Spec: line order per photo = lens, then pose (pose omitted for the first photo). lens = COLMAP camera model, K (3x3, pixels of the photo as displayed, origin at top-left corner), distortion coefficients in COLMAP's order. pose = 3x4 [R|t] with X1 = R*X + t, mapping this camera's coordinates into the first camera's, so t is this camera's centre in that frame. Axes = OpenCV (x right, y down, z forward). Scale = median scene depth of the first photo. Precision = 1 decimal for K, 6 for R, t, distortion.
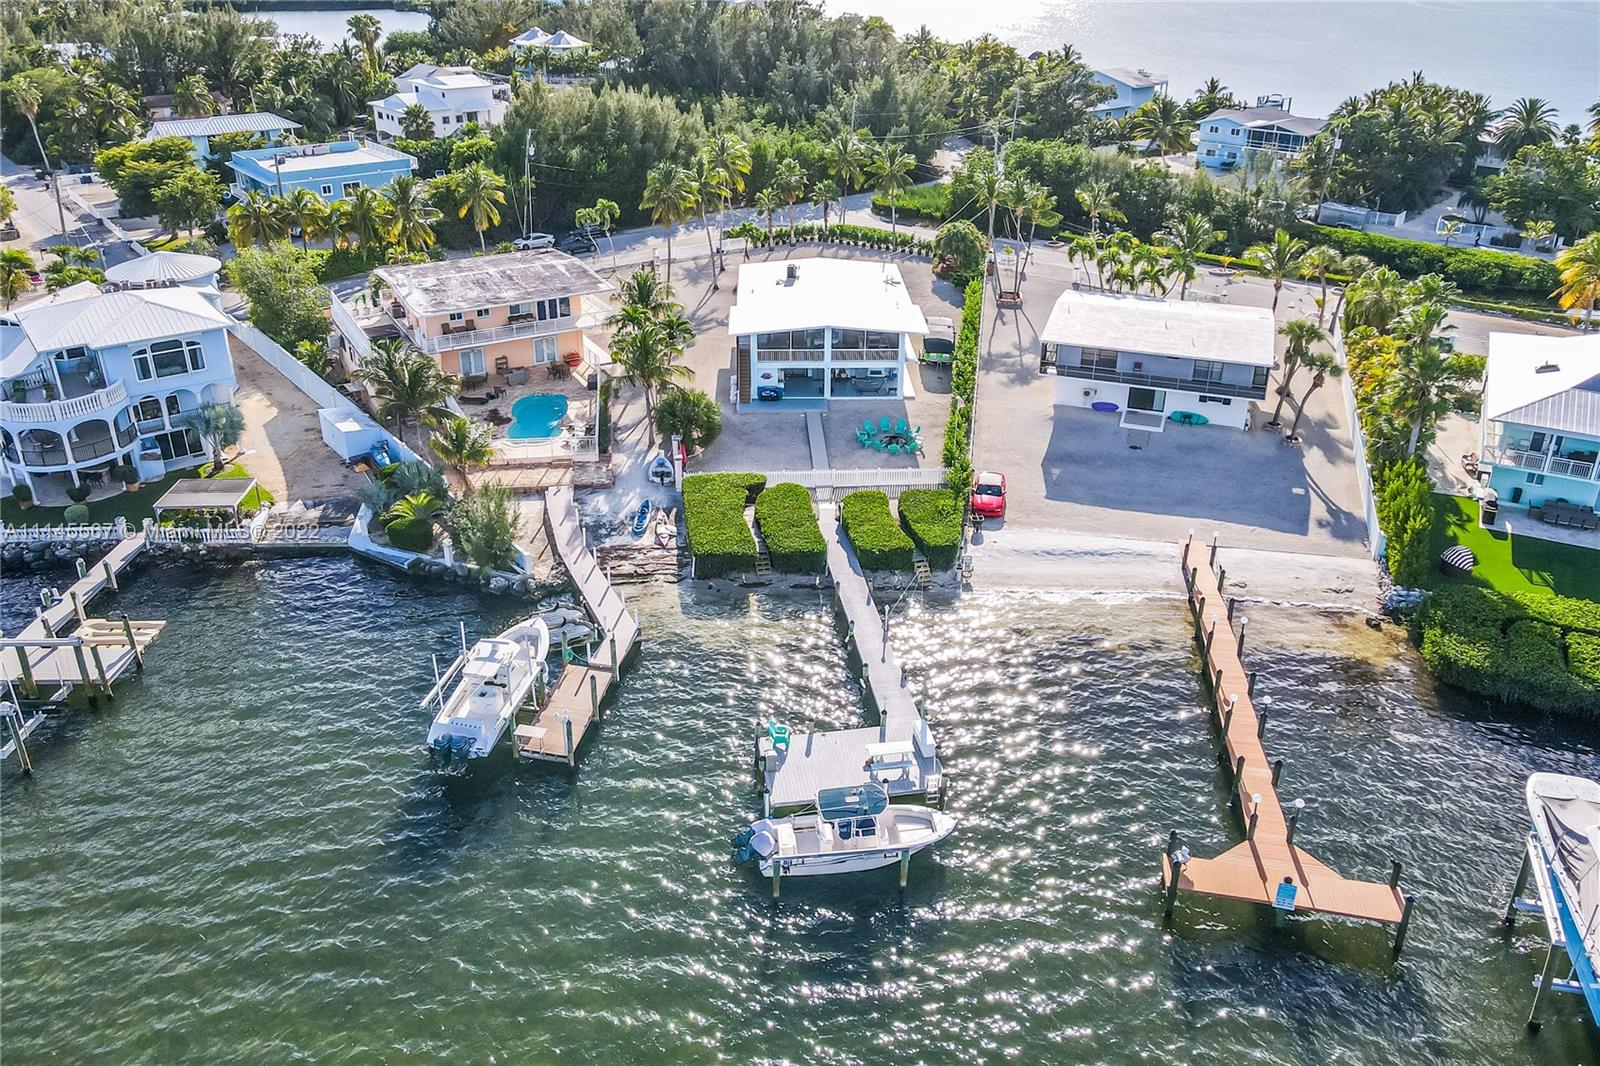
lens RADIAL K [[1227.0, 0, 800.0], [0, 1227.0, 533.0], [0, 0, 1]] dist [0.006350, 0.011253]
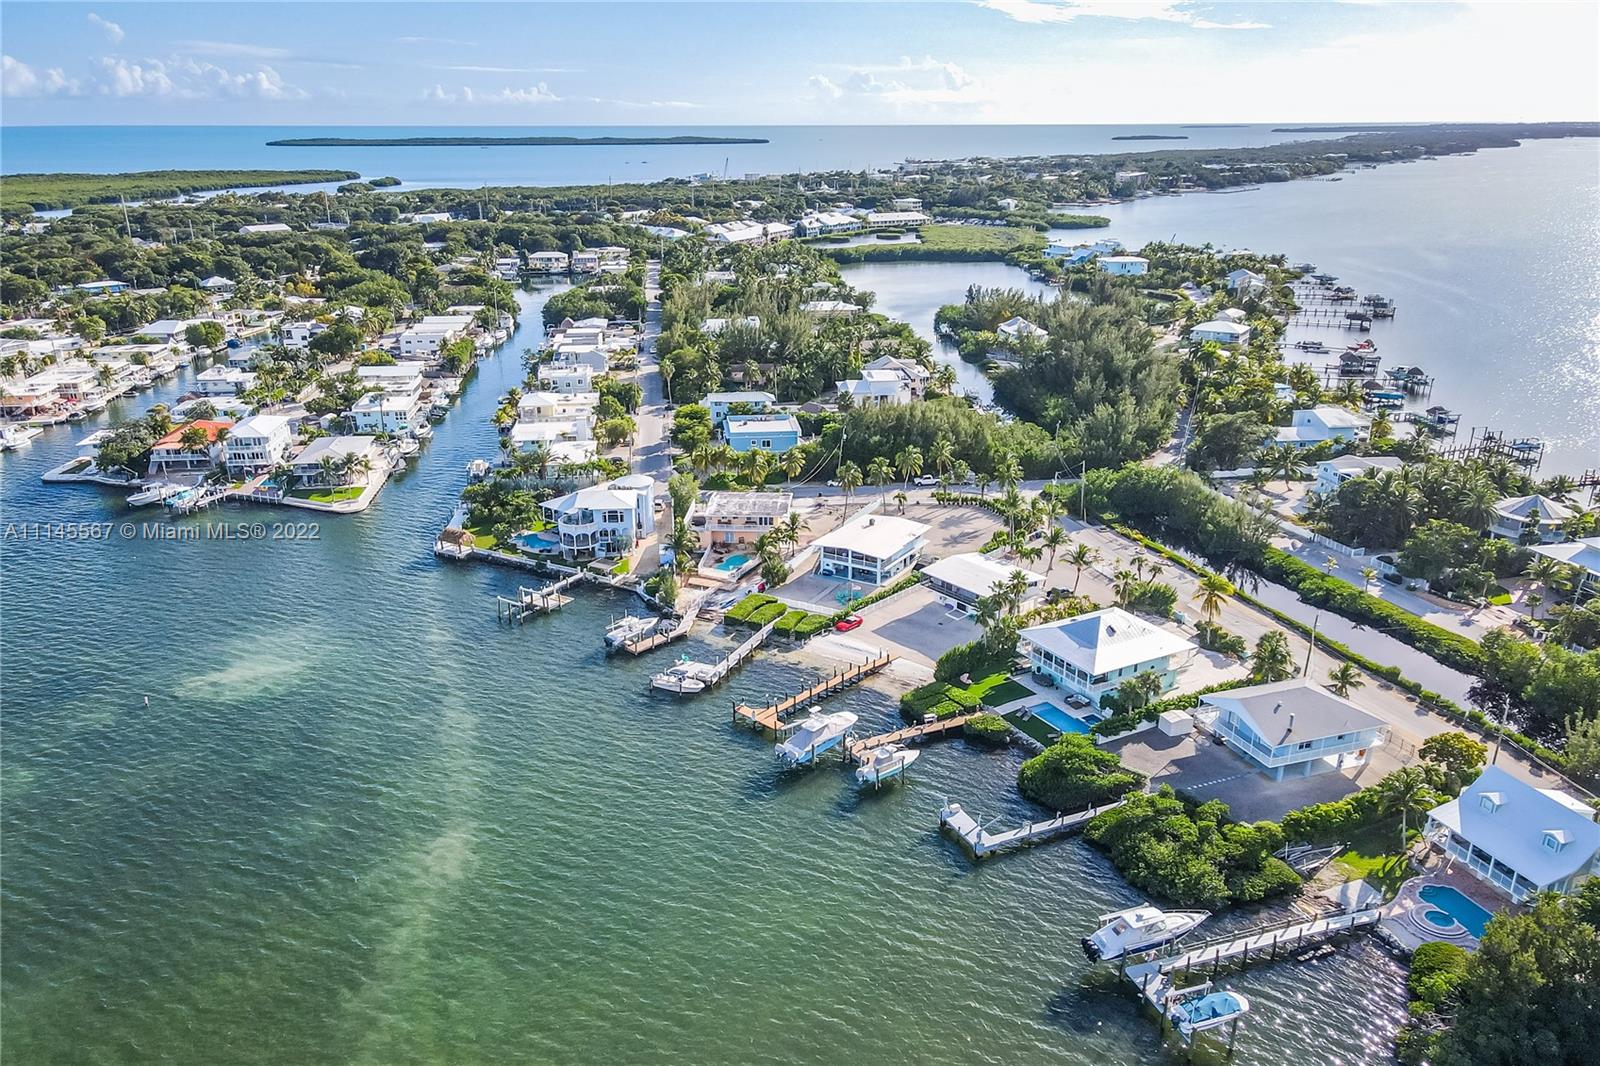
lens RADIAL K [[1227.0, 0, 800.0], [0, 1227.0, 533.0], [0, 0, 1]] dist [0.006350, 0.011253]
pose [[0.858887, 0.172746, -0.482153, 1.223782], [-0.241378, 0.966825, -0.083586, 0.025520], [0.451719, 0.188172, 0.872090, -1.257818]]
